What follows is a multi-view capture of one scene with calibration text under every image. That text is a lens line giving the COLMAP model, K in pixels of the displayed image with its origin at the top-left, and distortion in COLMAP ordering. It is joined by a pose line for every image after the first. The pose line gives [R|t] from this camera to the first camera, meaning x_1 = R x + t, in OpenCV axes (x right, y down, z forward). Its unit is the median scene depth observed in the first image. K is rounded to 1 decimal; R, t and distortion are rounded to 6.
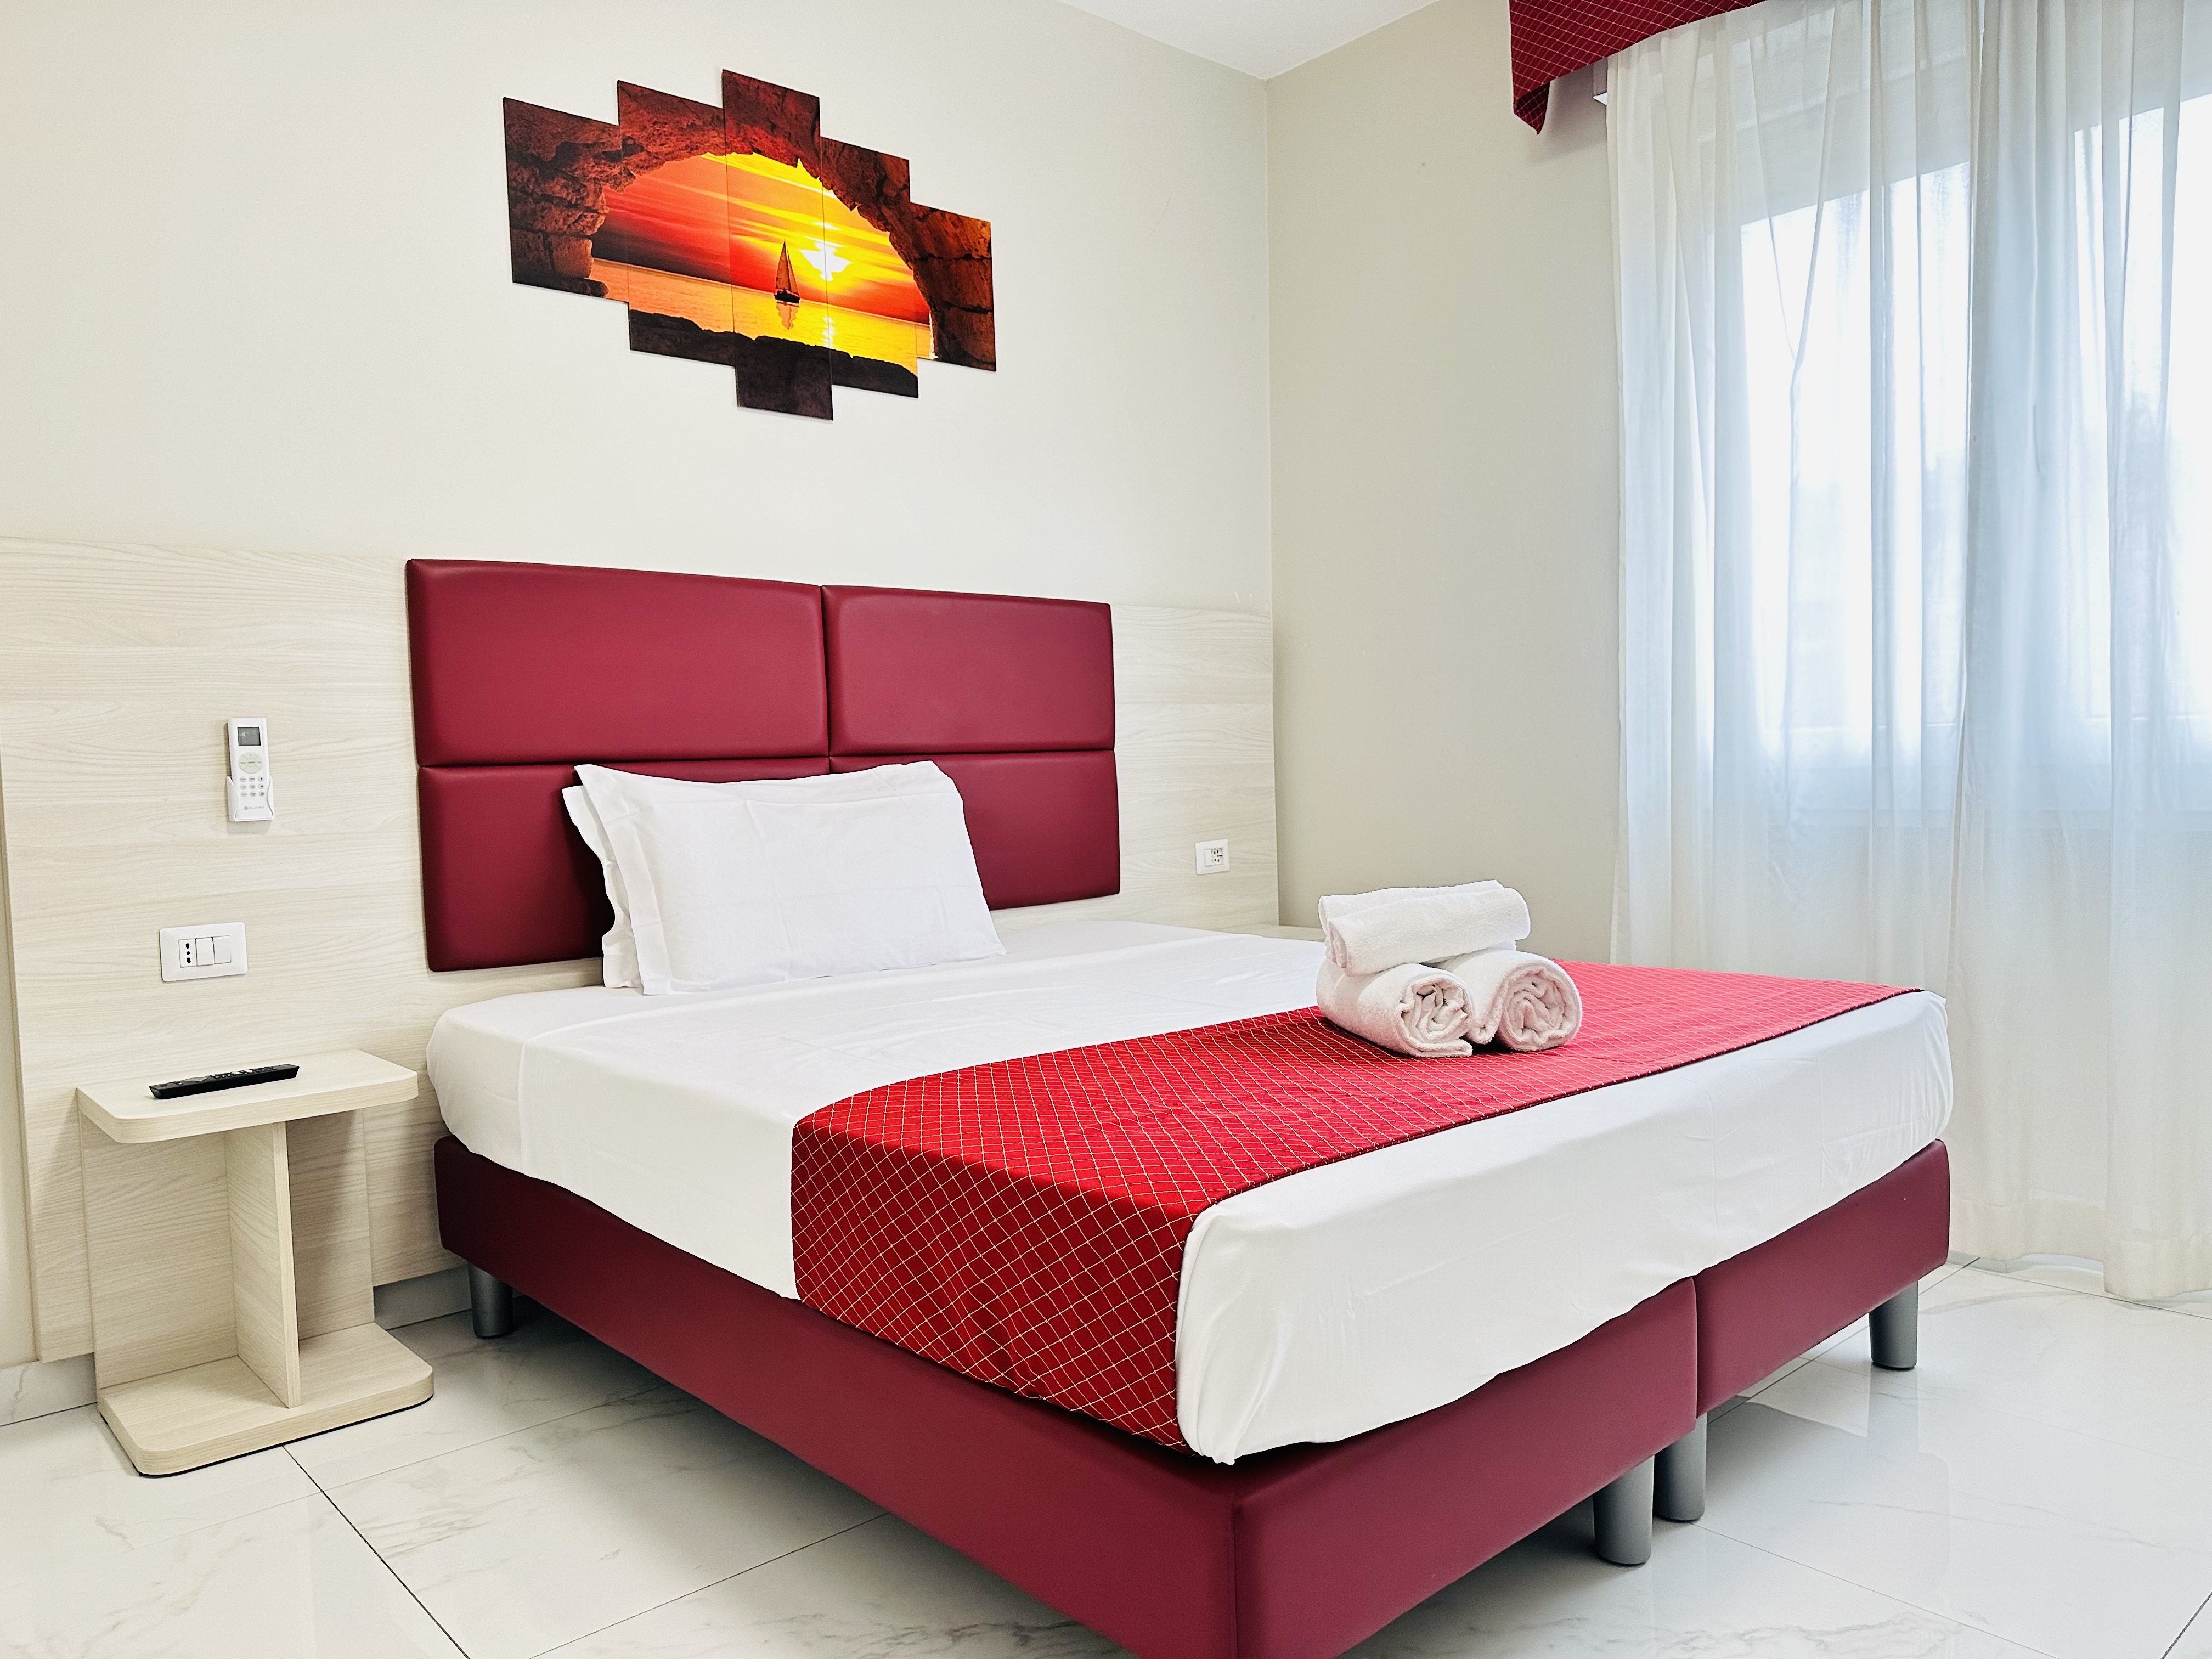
lens RADIAL K [[1565.1, 0, 1106.6], [0, 1565.1, 838.8], [0, 0, 1]] dist [0.009753, -0.005673]
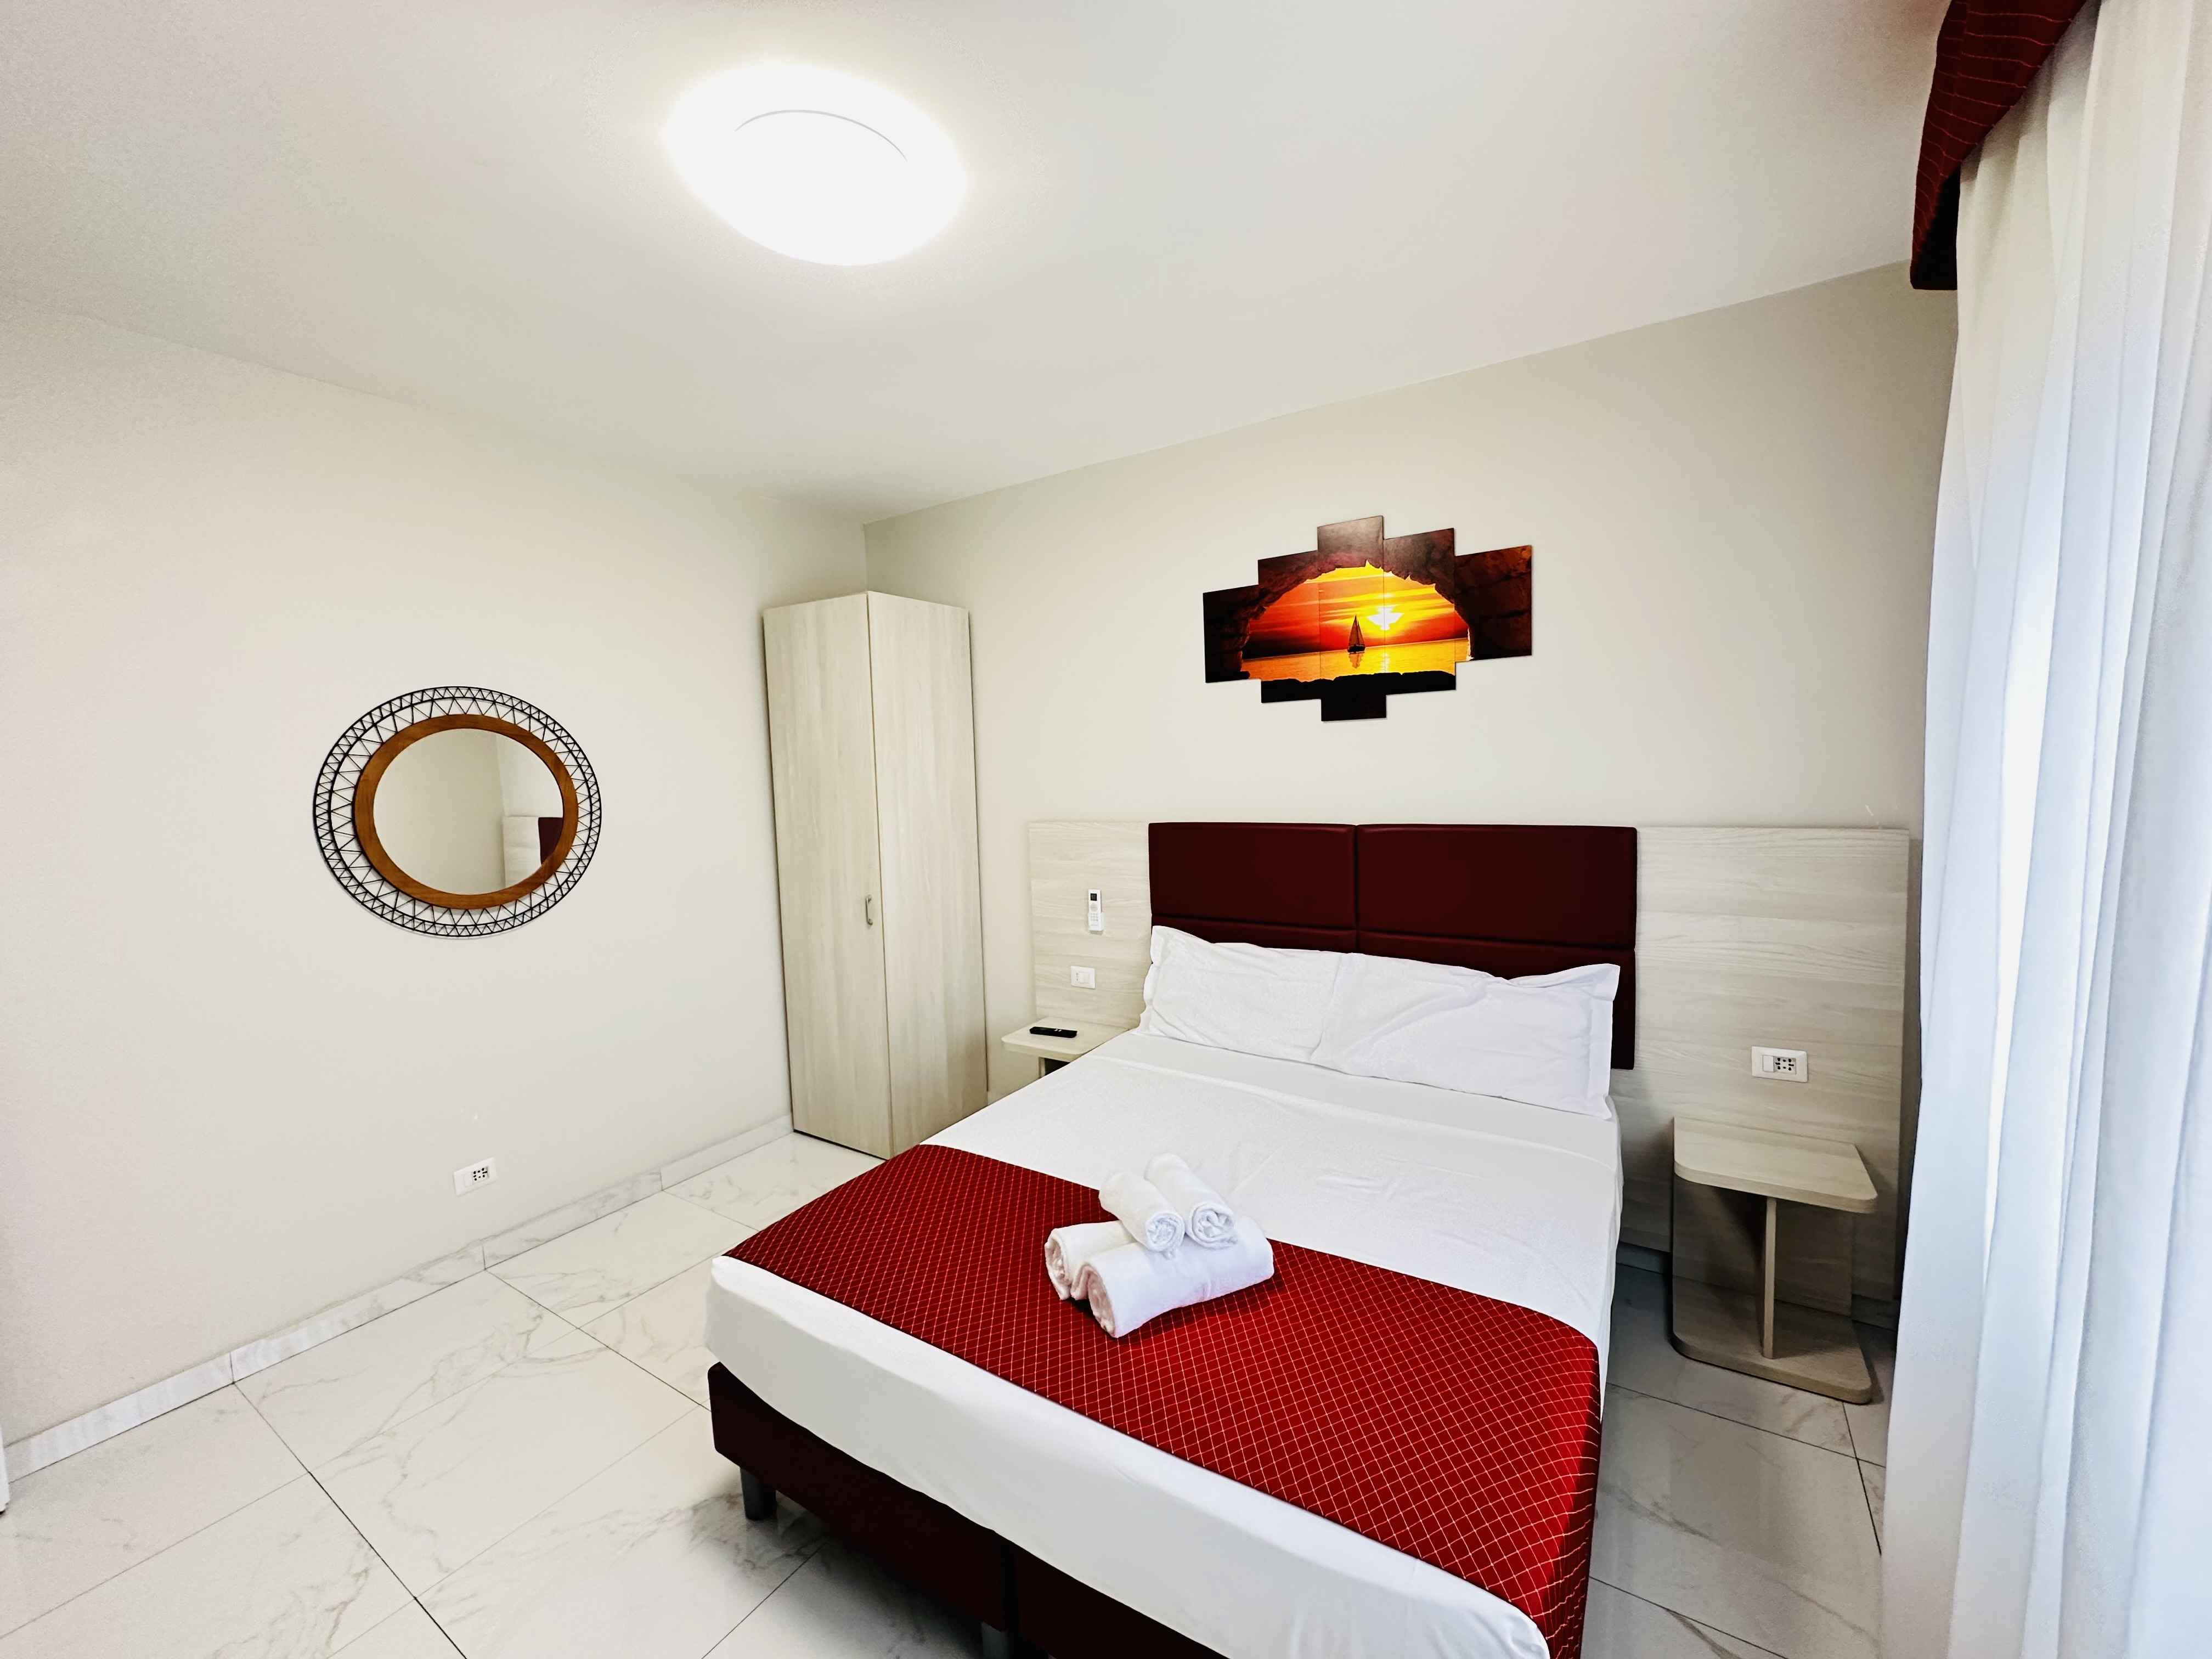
lens RADIAL K [[881.7, 0, 1106.8], [0, 881.7, 828.8], [0, 0, 1]] dist [-0.002333, 0.000289]
pose [[0.269989, 0.101367, -0.957513, 0.665240], [-0.016489, 0.994784, 0.100663, -0.262471], [0.962722, -0.011389, 0.270252, 0.529341]]
